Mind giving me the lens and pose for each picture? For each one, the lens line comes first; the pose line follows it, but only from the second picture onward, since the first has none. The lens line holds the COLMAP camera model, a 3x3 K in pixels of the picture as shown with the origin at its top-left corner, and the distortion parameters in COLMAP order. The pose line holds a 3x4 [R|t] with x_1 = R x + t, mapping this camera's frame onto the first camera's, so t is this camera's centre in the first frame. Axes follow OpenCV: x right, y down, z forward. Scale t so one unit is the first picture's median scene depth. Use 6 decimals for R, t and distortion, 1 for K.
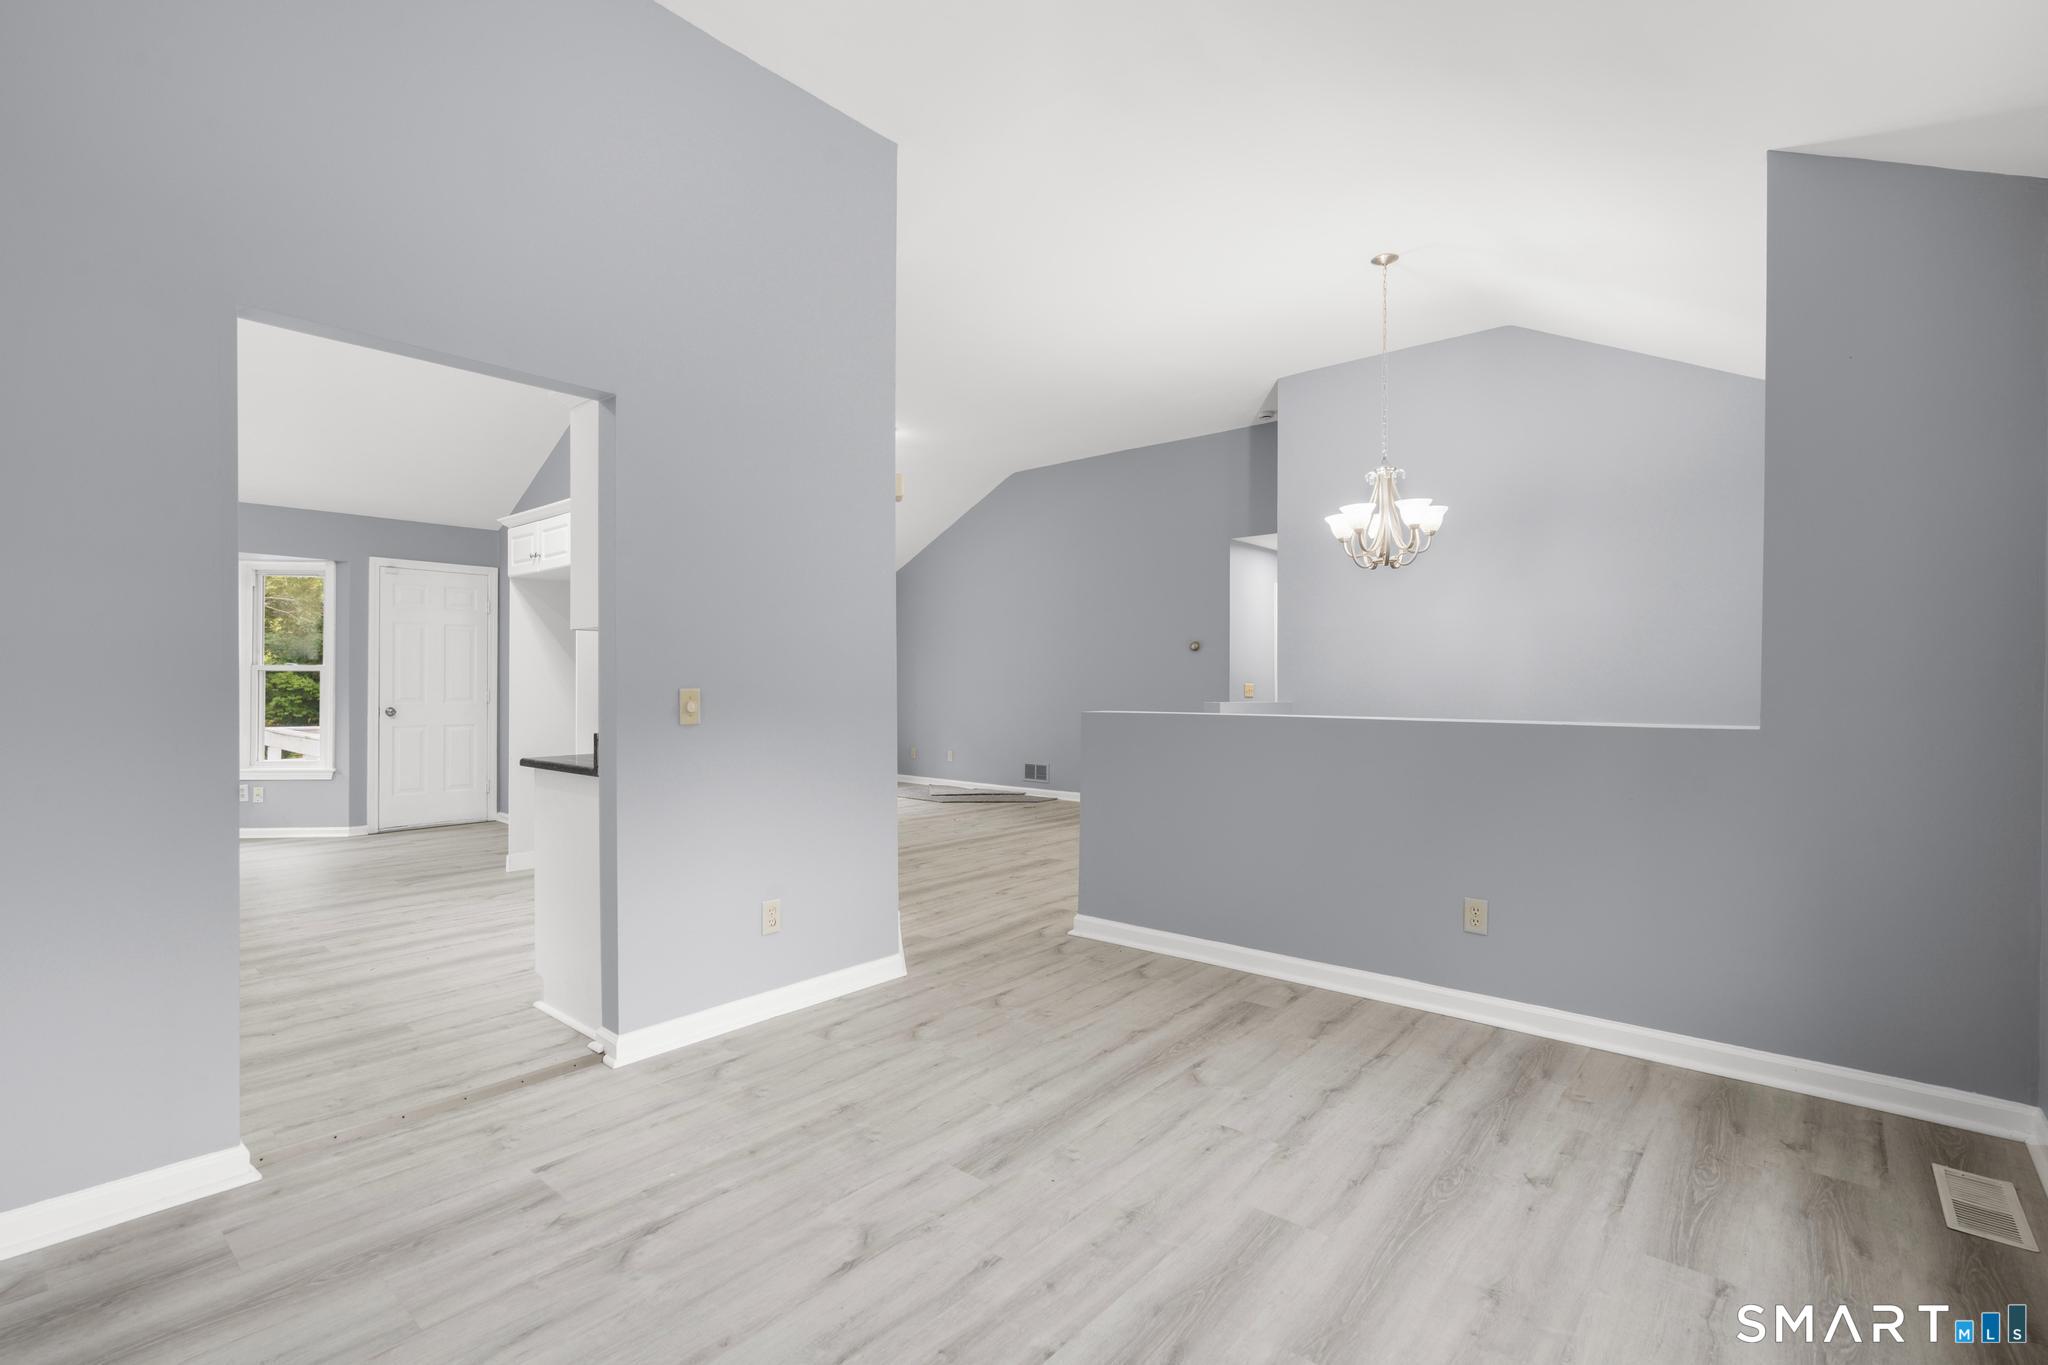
lens RADIAL K [[930.9, 0, 1025.7], [0, 930.9, 682.0], [0, 0, 1]] dist [-0.004050, 0.001279]
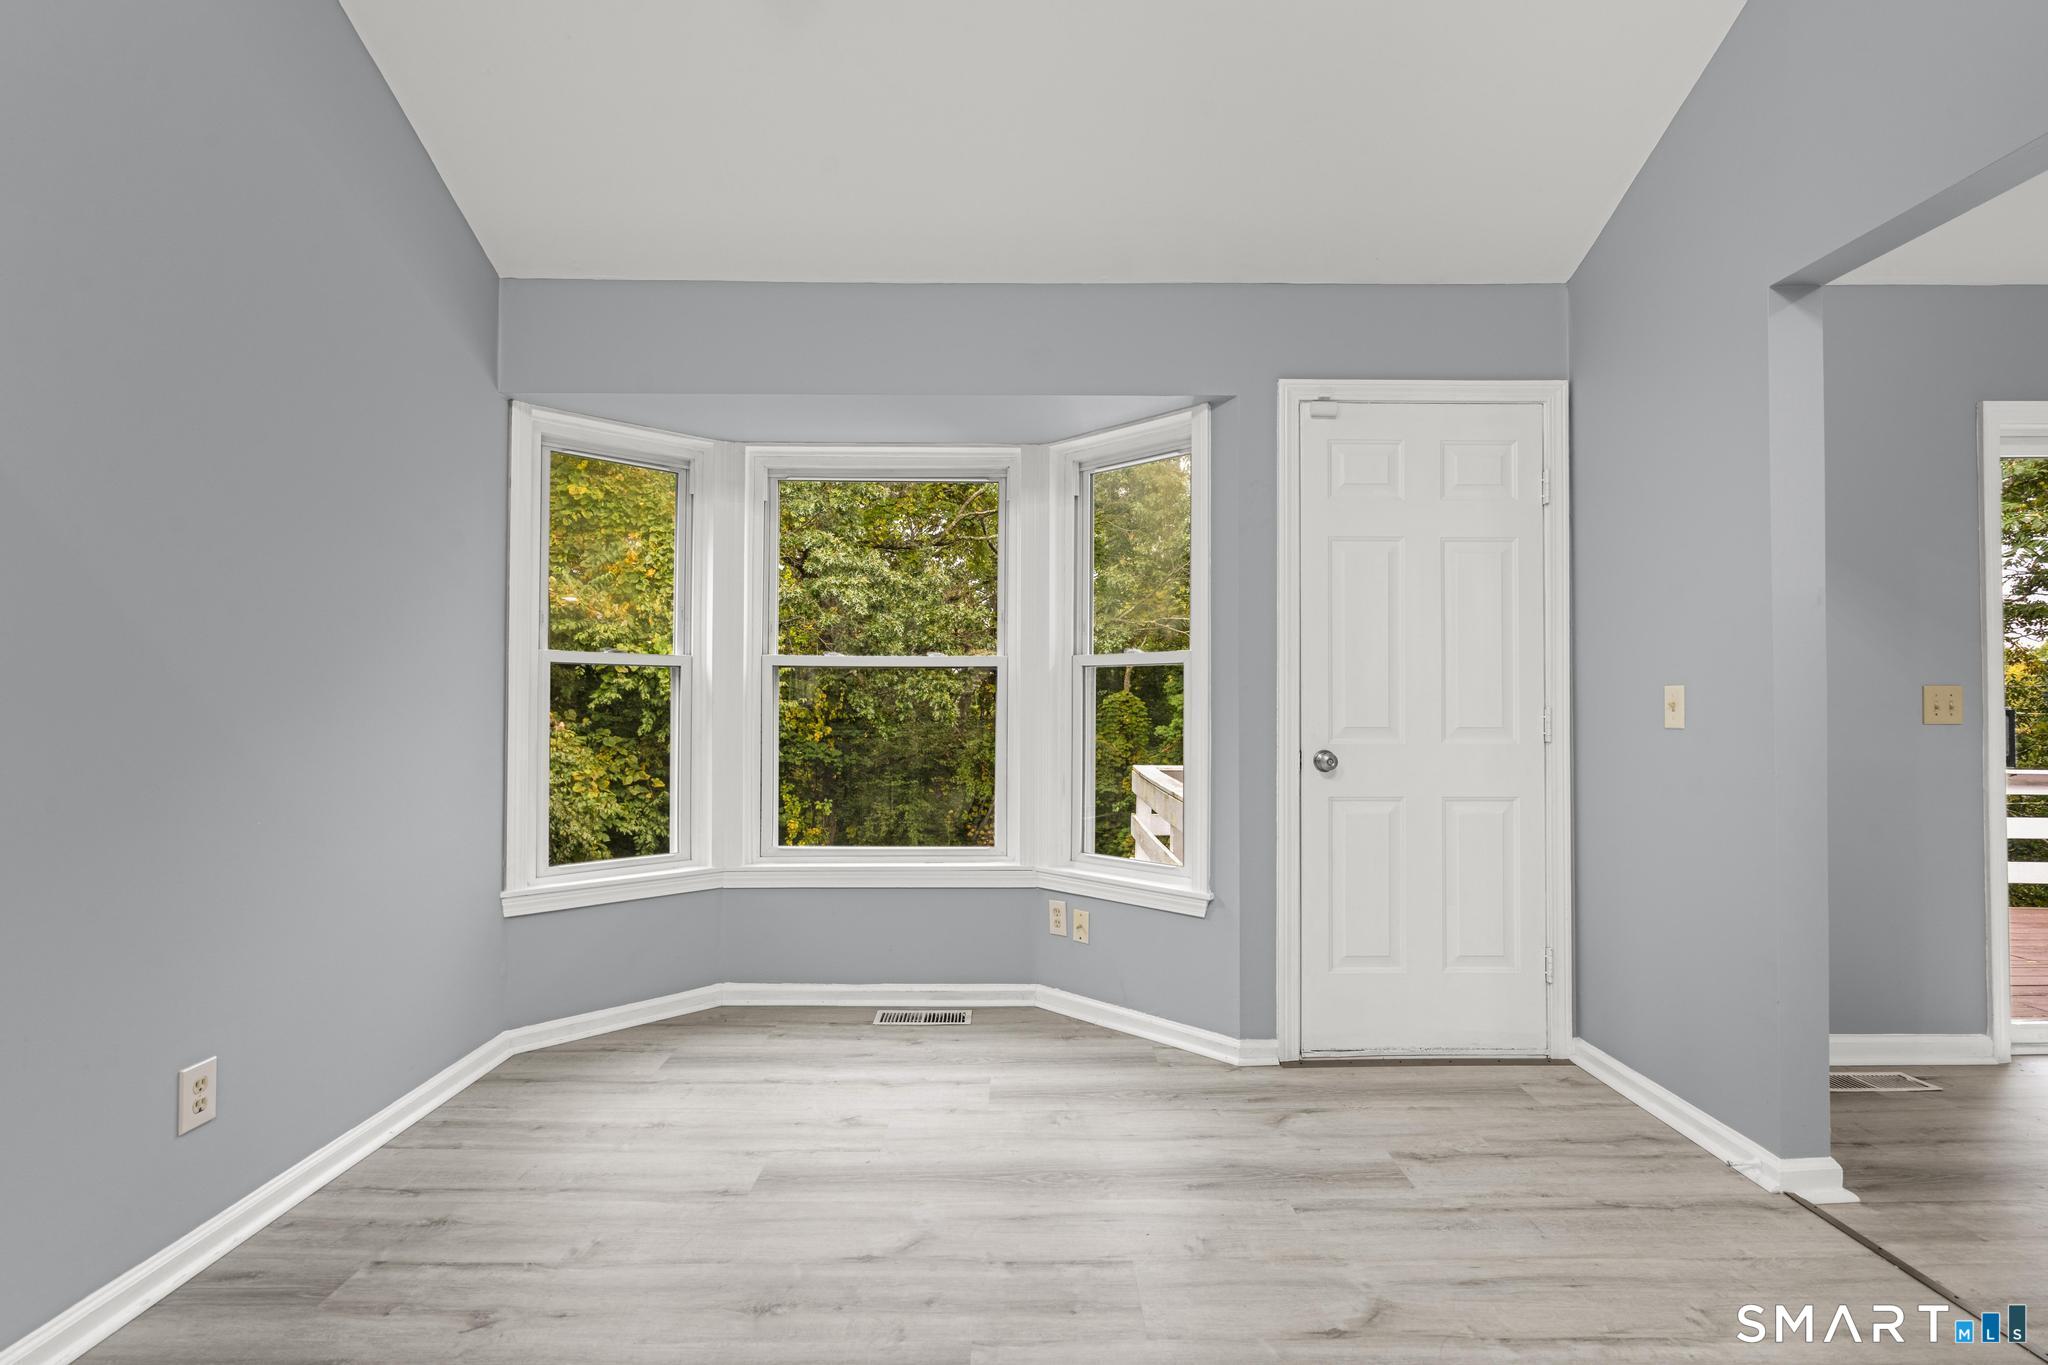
lens RADIAL K [[930.9, 0, 1018.4], [0, 930.9, 695.3], [0, 0, 1]] dist [-0.004050, 0.001279]
pose [[0.652231, -0.010867, -0.757942, -0.471532], [0.002345, 0.999921, -0.012319, 0.008427], [0.758017, 0.006257, 0.652205, 0.646820]]
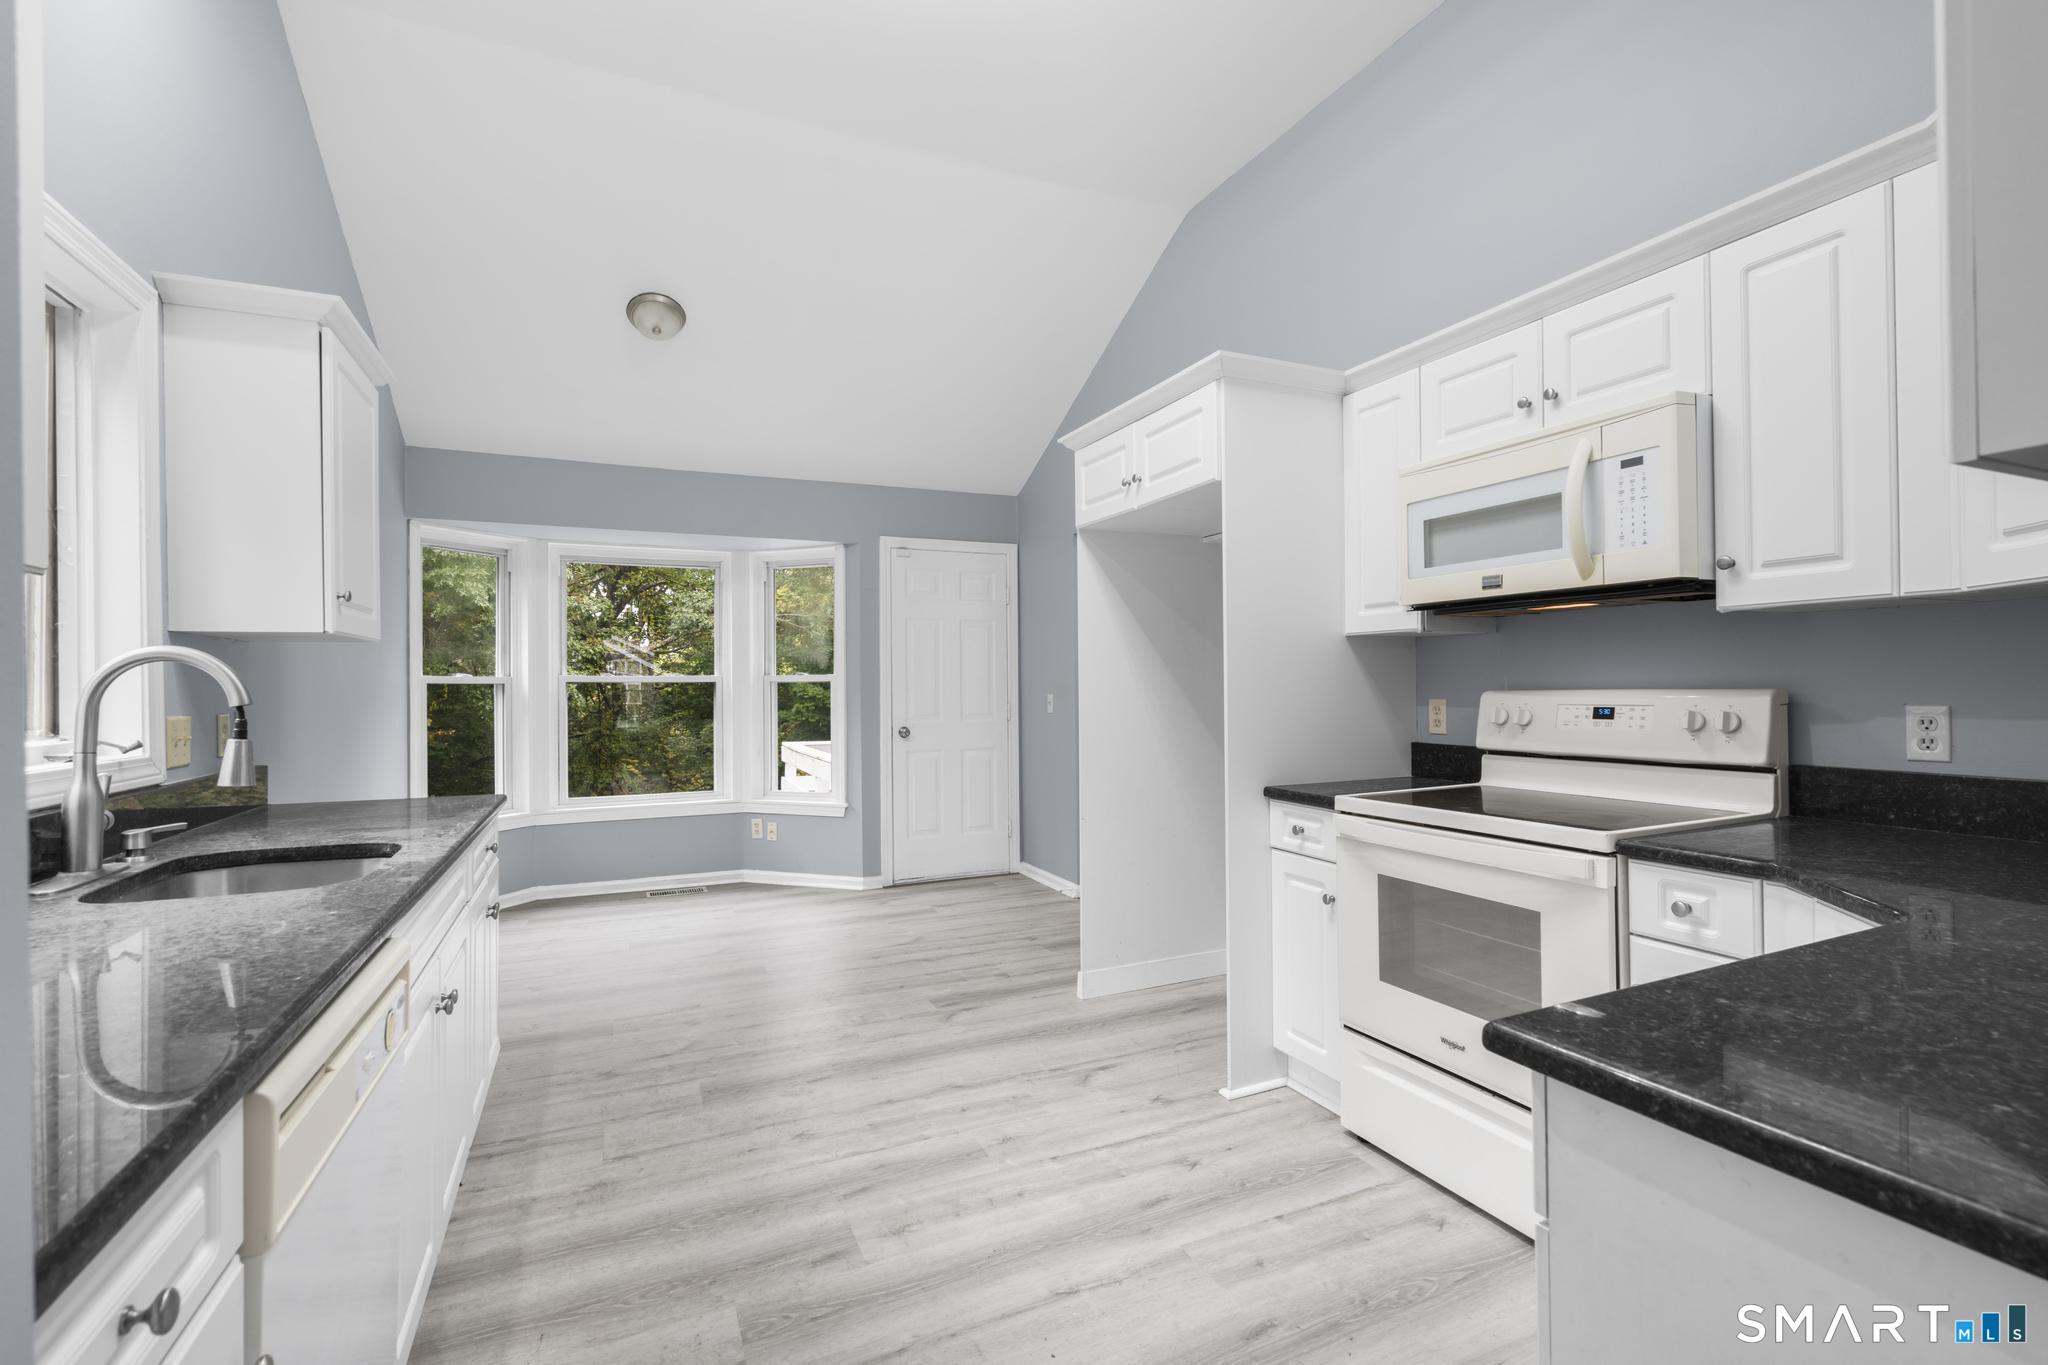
lens RADIAL K [[930.9, 0, 1025.1], [0, 930.9, 689.5], [0, 0, 1]] dist [-0.004050, 0.001279]
pose [[0.904268, -0.009648, -0.426856, -0.256950], [0.012448, 0.999915, 0.003768, -0.006082], [0.426783, -0.008721, 0.904312, 0.334793]]
